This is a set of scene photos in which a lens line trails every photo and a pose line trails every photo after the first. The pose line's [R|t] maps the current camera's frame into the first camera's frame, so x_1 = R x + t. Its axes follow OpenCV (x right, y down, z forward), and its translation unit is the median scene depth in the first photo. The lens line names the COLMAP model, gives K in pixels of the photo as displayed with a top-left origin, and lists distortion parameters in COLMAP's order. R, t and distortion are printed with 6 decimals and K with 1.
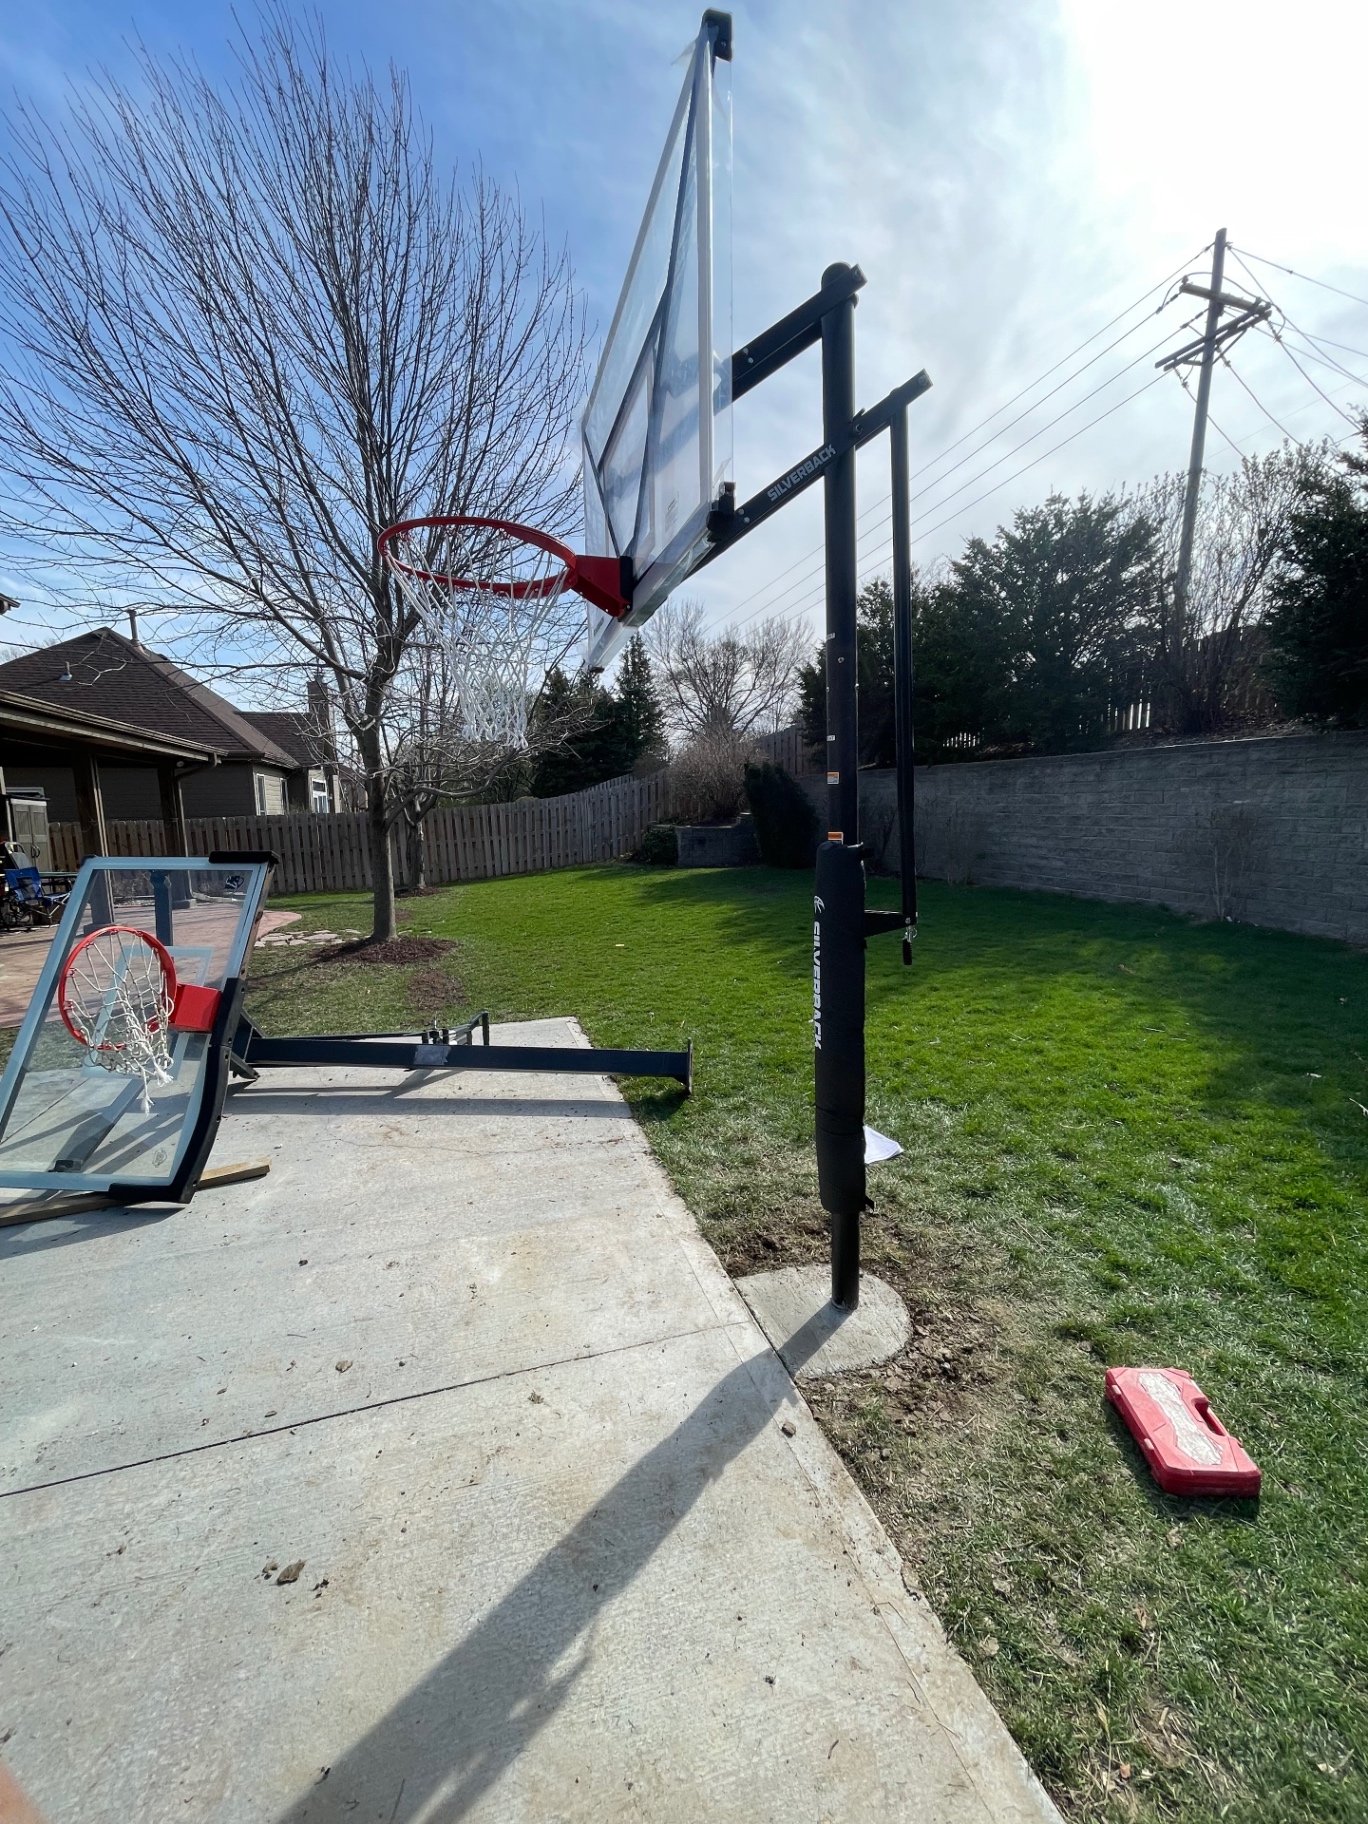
lens RADIAL K [[739.7, 0, 684.0], [0, 739.7, 912.0], [0, 0, 1]] dist [-0.000351, 0.000283]
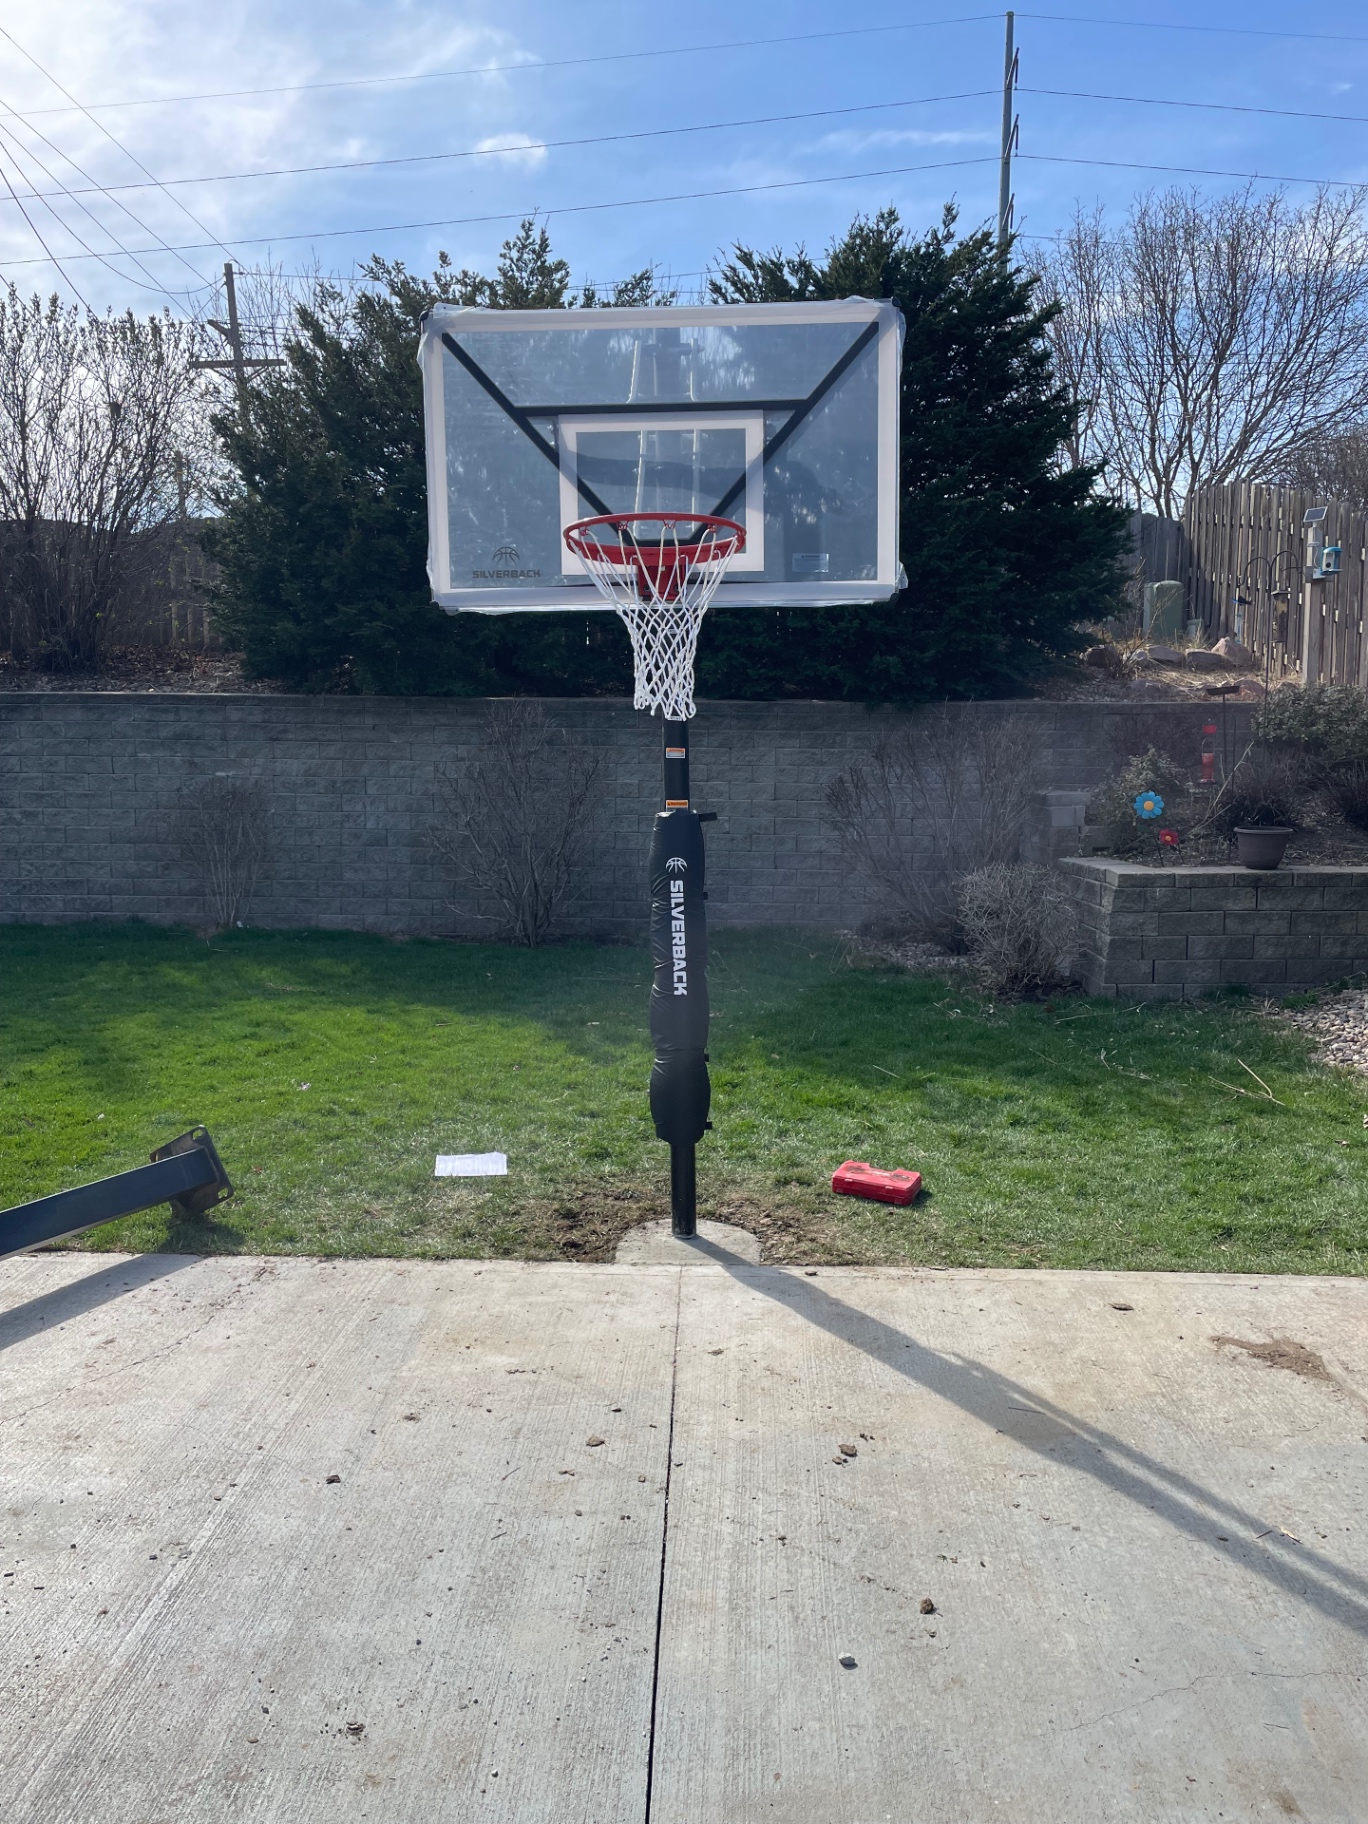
lens RADIAL K [[1399.2, 0, 684.0], [0, 1399.2, 912.0], [0, 0, 1]] dist [0.089282, -0.116430]
pose [[0.309086, -0.079613, 0.947696, -1.516124], [0.125468, 0.991194, 0.042346, -0.022486], [-0.942721, 0.105817, 0.316353, 0.276322]]
